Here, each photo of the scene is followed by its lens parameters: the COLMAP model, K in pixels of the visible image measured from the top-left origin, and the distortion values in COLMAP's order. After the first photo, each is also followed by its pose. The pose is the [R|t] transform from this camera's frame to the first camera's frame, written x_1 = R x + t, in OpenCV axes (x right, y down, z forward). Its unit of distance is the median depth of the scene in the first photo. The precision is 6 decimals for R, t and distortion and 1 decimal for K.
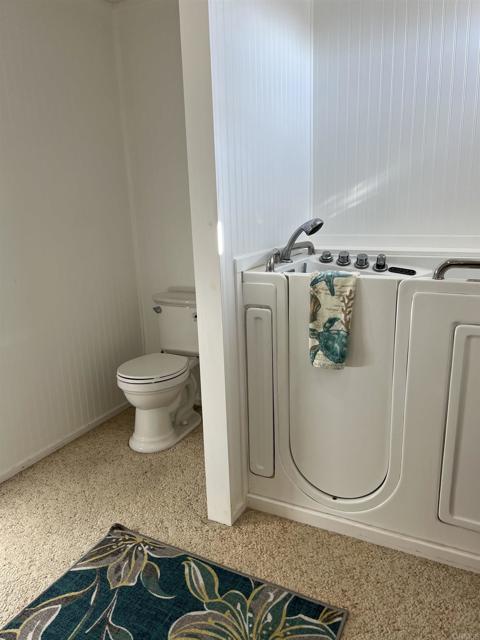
lens RADIAL K [[474.2, 0, 239.7], [0, 474.2, 321.8], [0, 0, 1]] dist [0.043103, -0.053867]
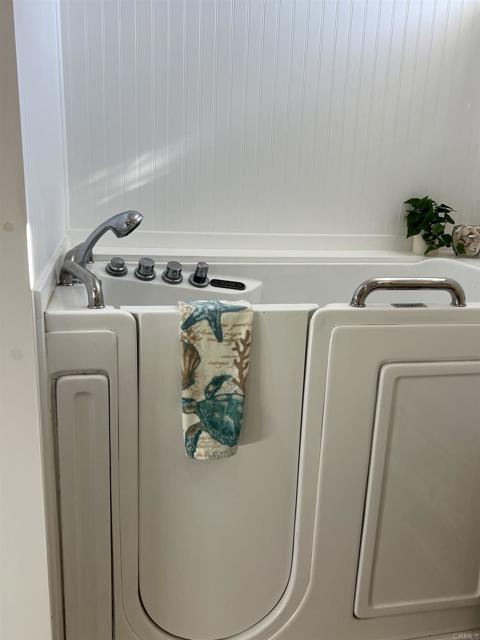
lens RADIAL K [[574.3, 0, 240.7], [0, 574.3, 319.6], [0, 0, 1]] dist [0.043024, -0.025407]
pose [[0.759877, -0.102976, 0.641859, -0.258065], [0.094170, 0.994396, 0.048049, -0.114926], [-0.643210, 0.023933, 0.765316, 0.394431]]
